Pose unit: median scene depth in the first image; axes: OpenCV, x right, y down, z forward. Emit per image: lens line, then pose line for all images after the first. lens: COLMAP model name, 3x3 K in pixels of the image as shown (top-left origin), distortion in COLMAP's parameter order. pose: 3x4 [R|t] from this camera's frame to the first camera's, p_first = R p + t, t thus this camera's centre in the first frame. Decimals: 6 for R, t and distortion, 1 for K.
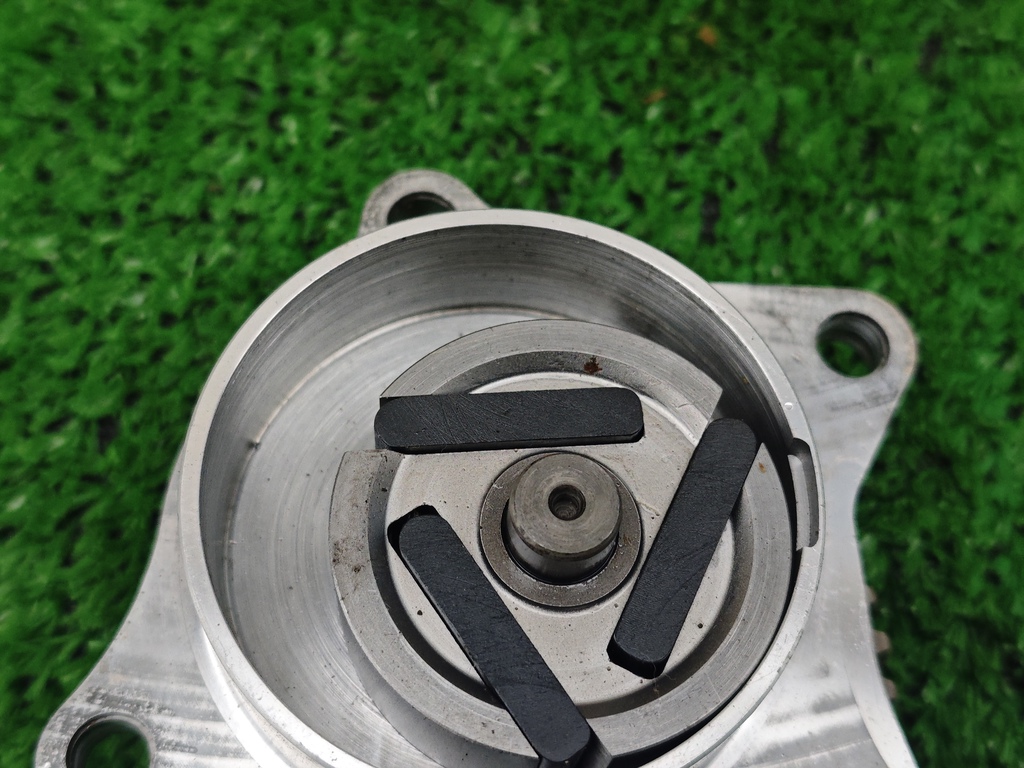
lens RADIAL K [[1405.6, 0, 500.0], [0, 1405.6, 408.7], [0, 0, 1]] dist [-0.033170, 0.000000]
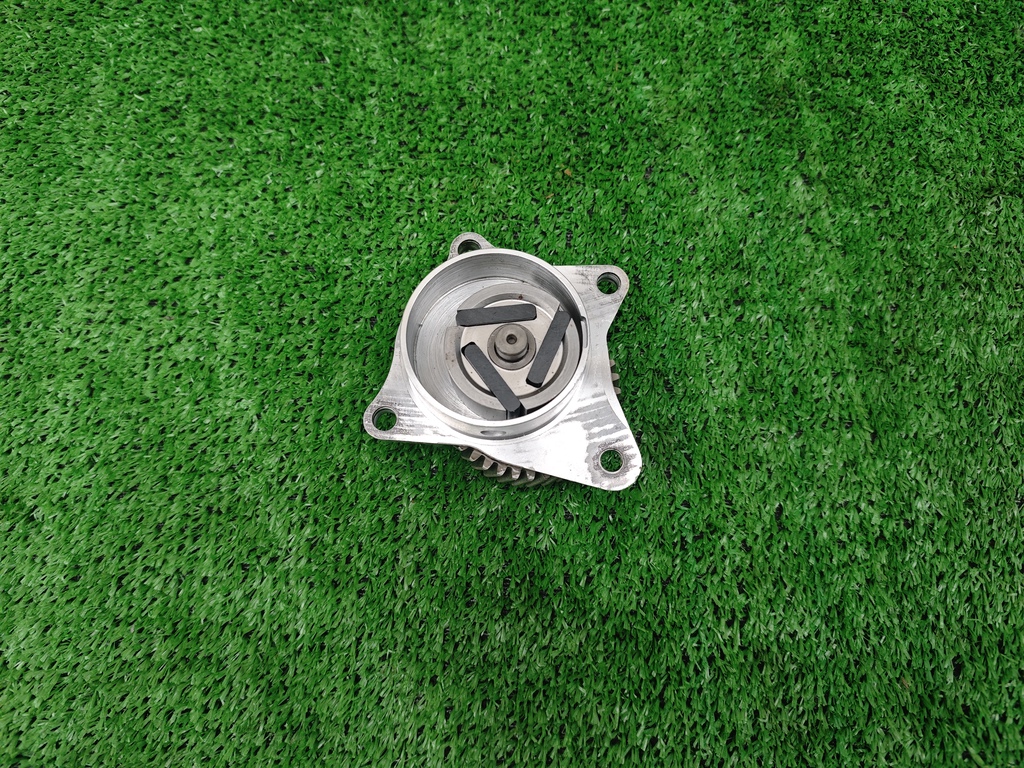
lens RADIAL K [[672.0, 0, 506.4], [0, 672.0, 382.1], [0, 0, 1]] dist [-0.019593, -0.022360]
pose [[0.997893, -0.043861, -0.047802, 0.074456], [0.049965, 0.989578, 0.135049, -0.035941], [0.041381, -0.137153, 0.989685, -0.447243]]
